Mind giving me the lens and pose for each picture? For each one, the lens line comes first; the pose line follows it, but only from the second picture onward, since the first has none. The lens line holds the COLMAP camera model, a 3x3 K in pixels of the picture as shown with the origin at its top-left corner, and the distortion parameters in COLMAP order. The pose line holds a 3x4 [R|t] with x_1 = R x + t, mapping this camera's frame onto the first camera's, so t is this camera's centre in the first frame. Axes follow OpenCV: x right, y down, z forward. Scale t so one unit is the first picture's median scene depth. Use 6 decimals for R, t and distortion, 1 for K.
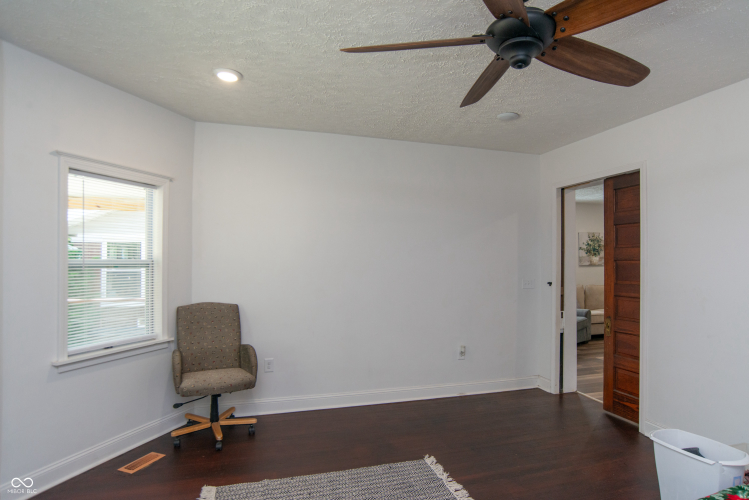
lens RADIAL K [[427.5, 0, 374.5], [0, 427.5, 260.7], [0, 0, 1]] dist [0.000186, 0.000058]
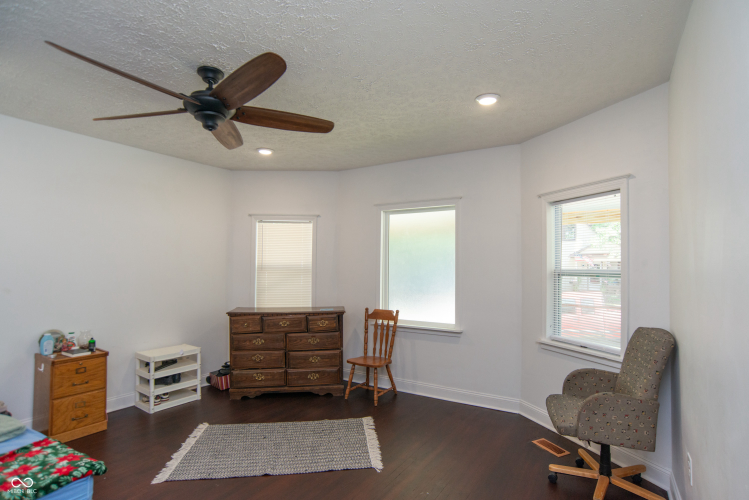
lens RADIAL K [[381.4, 0, 384.2], [0, 381.4, 258.4], [0, 0, 1]] dist [-0.084734, 0.047519]
pose [[-0.748243, -0.024997, -0.662953, 0.467258], [-0.012221, 0.999640, -0.023899, -0.000995], [0.663312, -0.009780, -0.748279, 1.496183]]
